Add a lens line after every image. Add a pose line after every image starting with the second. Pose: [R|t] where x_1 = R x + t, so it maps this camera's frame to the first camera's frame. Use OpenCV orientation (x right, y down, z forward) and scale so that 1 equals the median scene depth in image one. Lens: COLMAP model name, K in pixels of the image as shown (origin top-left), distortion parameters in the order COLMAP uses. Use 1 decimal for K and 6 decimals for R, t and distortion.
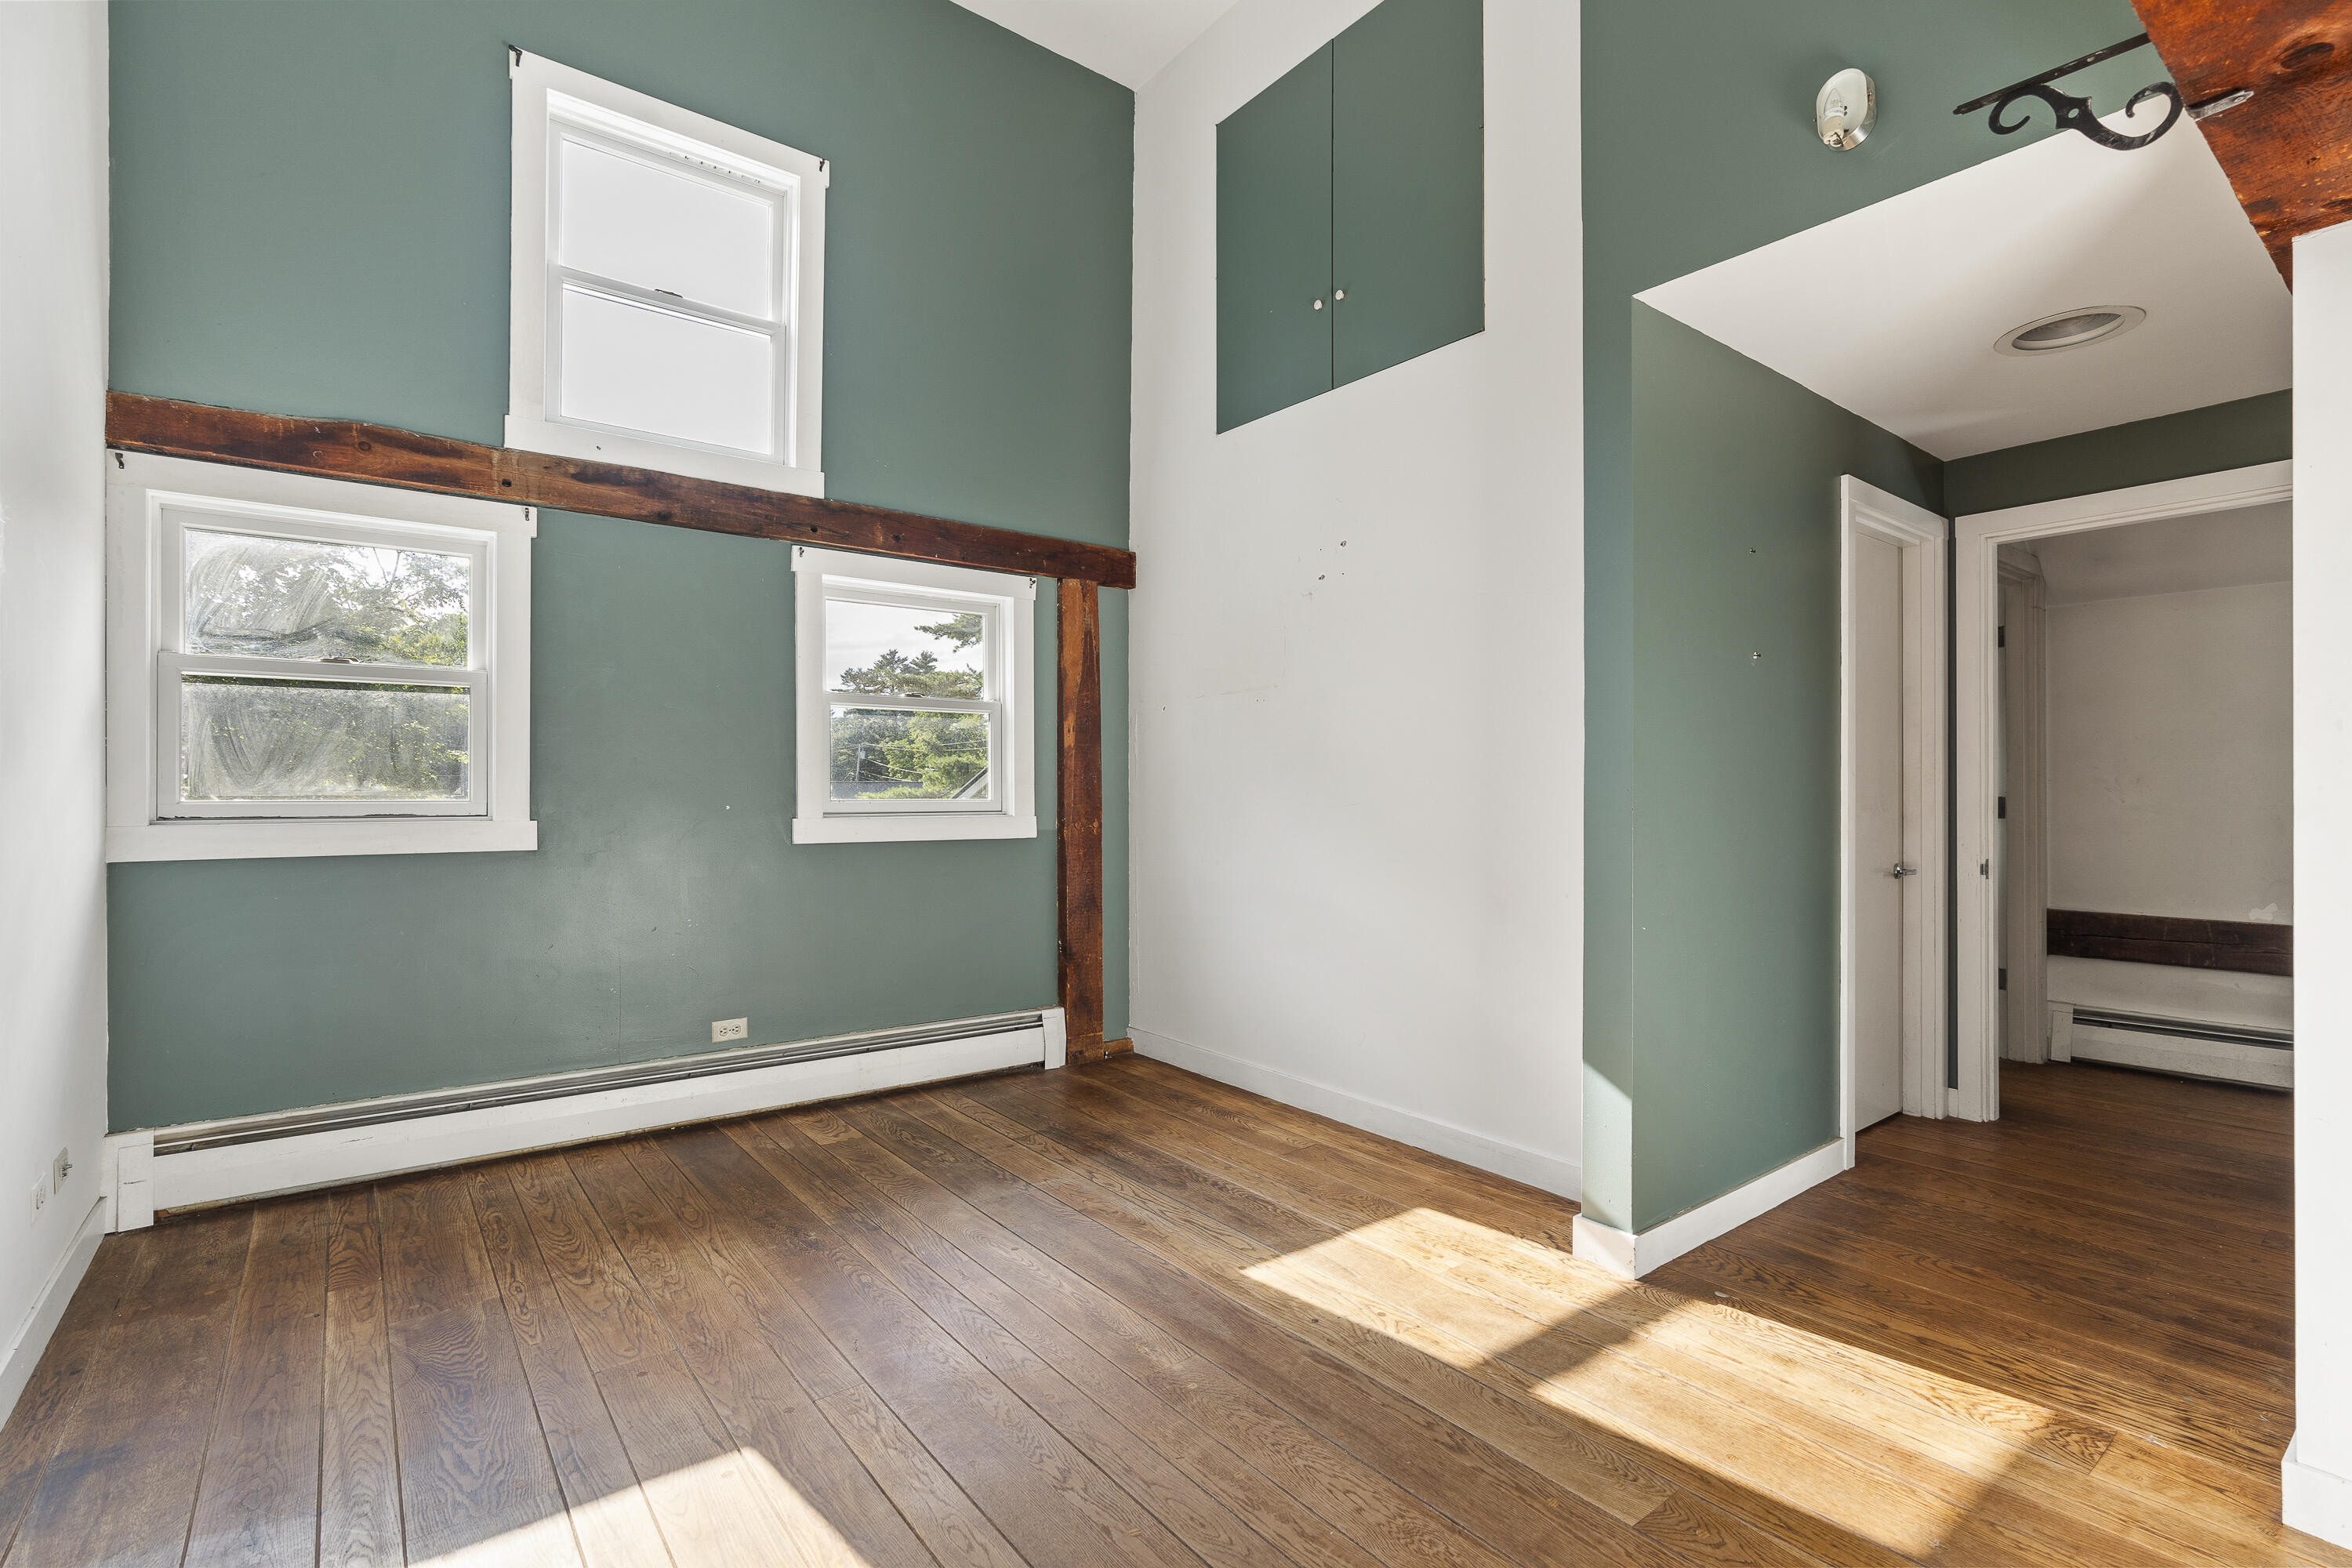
lens RADIAL K [[1063.2, 0, 1170.8], [0, 1063.2, 784.1], [0, 0, 1]] dist [-0.001985, 0.000685]
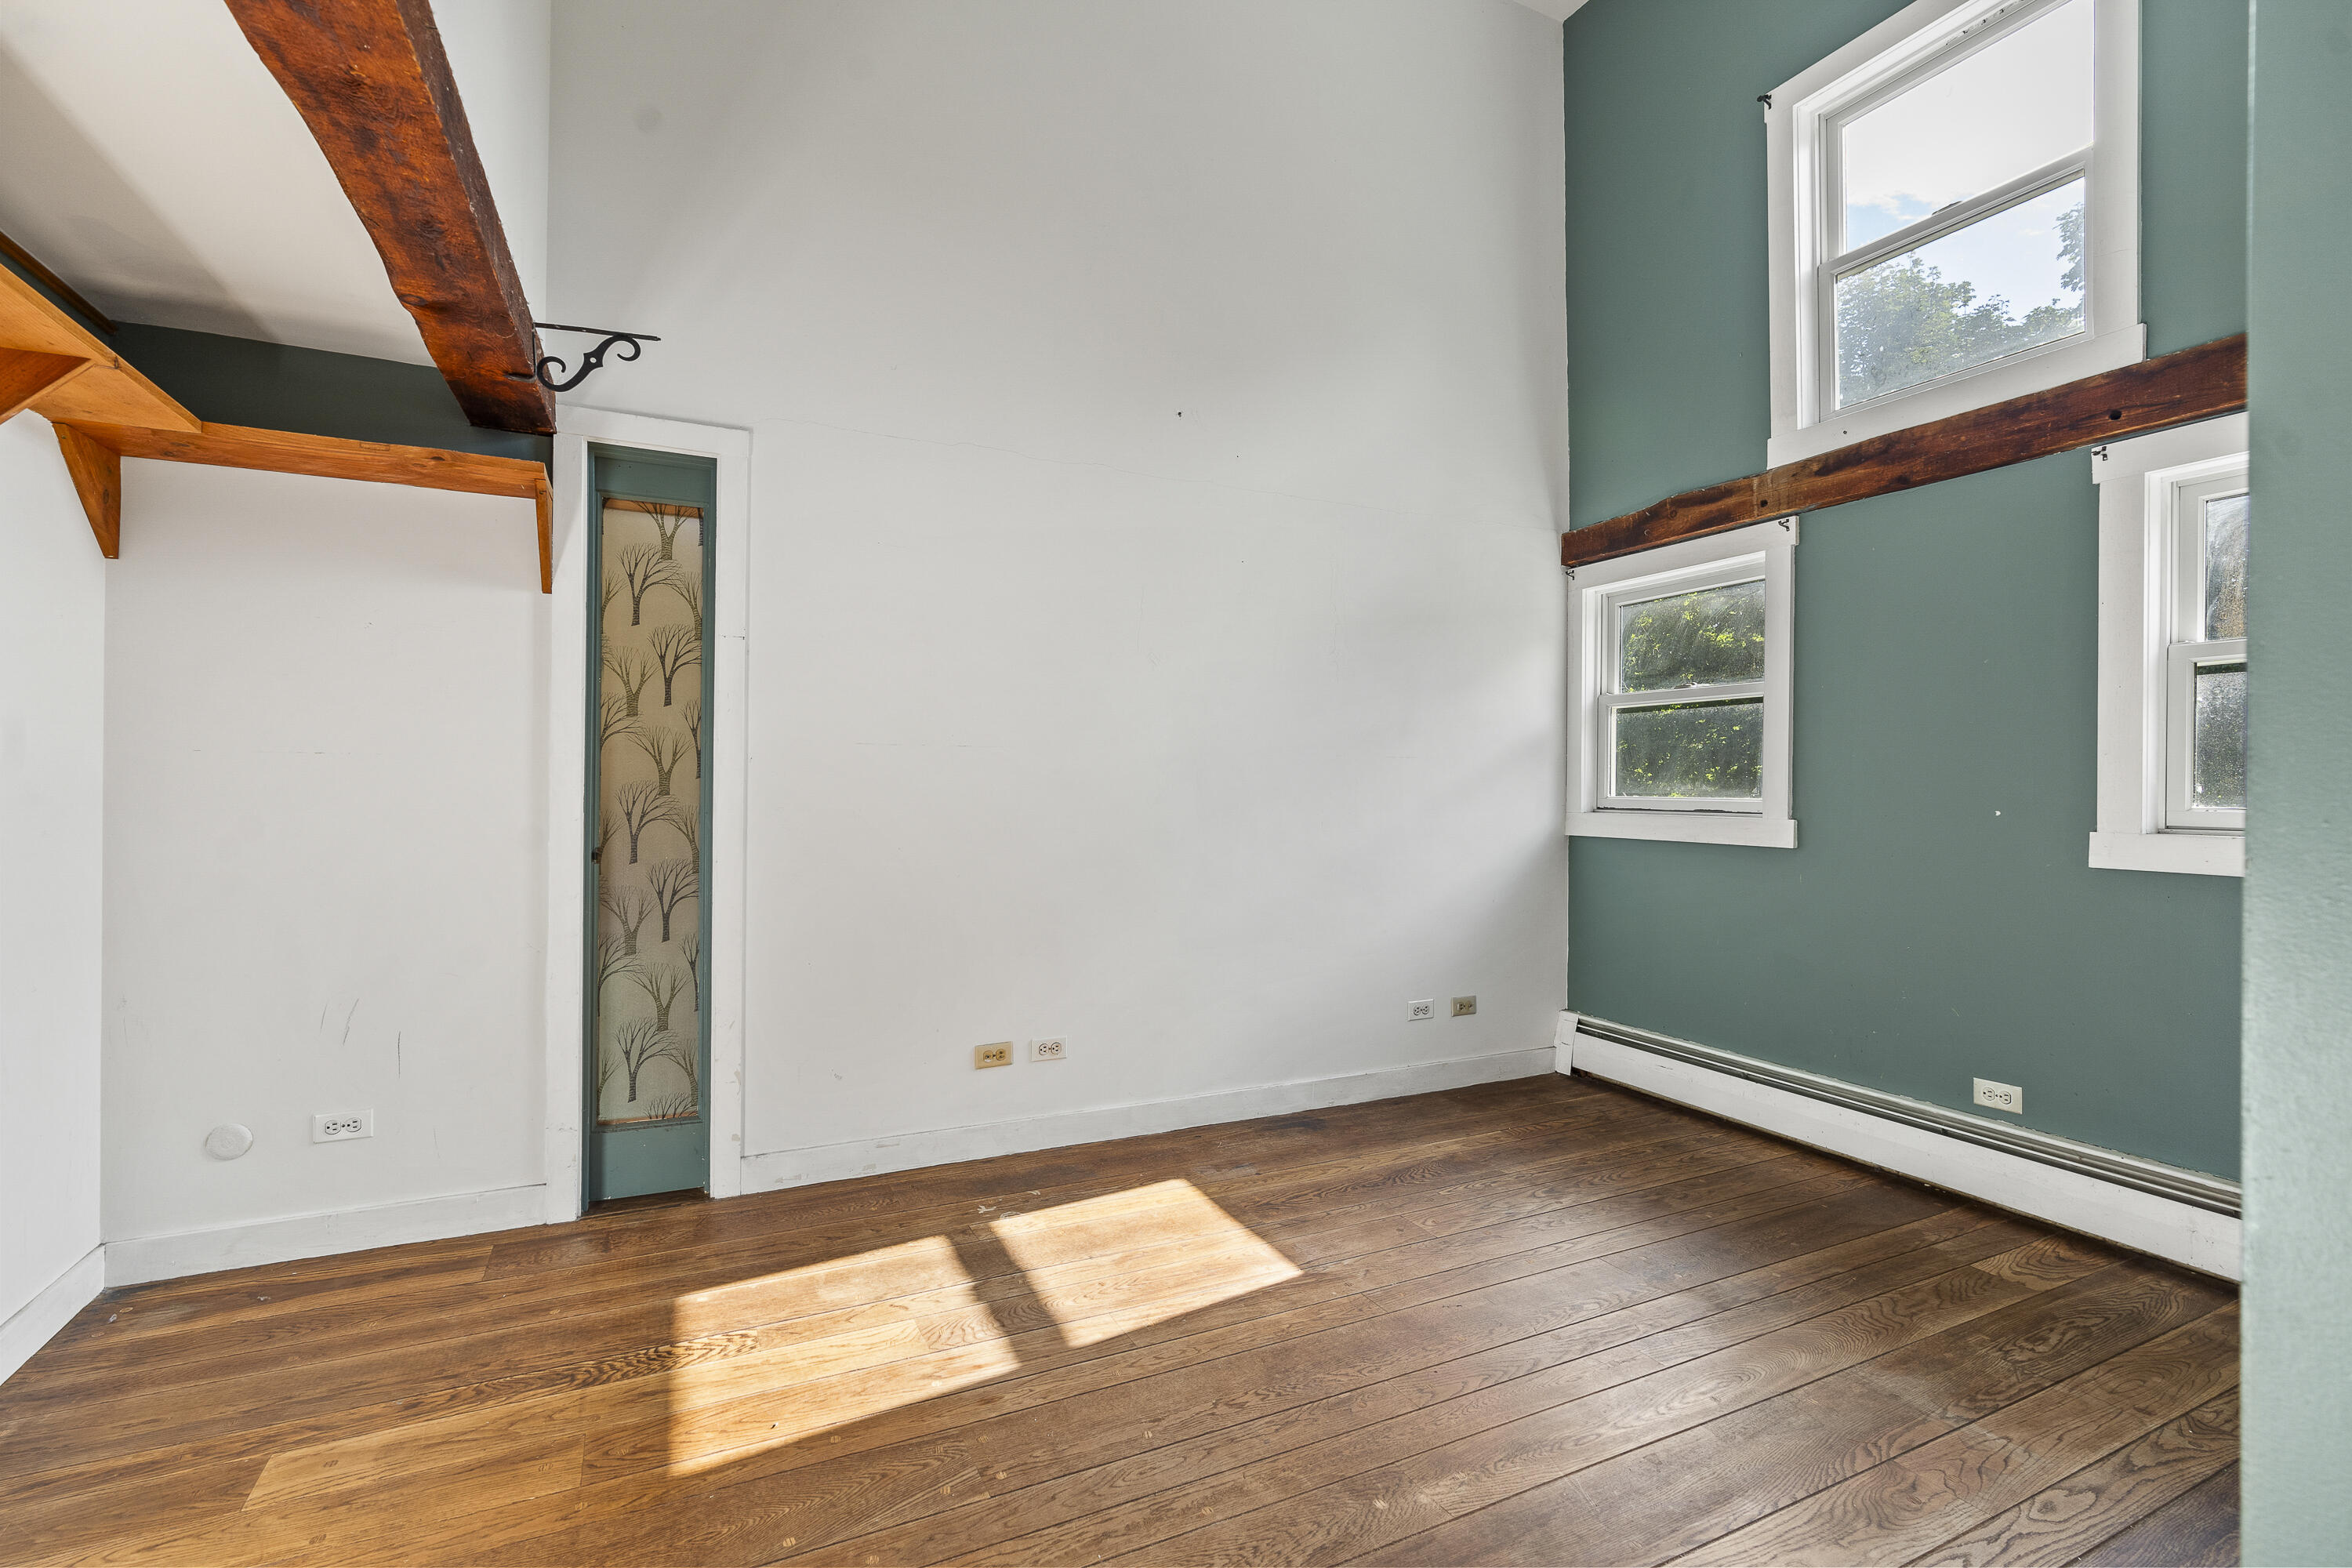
lens RADIAL K [[1063.2, 0, 1175.9], [0, 1063.2, 783.5], [0, 0, 1]] dist [-0.001985, 0.000685]
pose [[-0.201005, -0.004857, -0.979578, 0.539367], [-0.002228, 0.999987, -0.004501, 0.005339], [0.979588, 0.001278, -0.201013, 0.628452]]
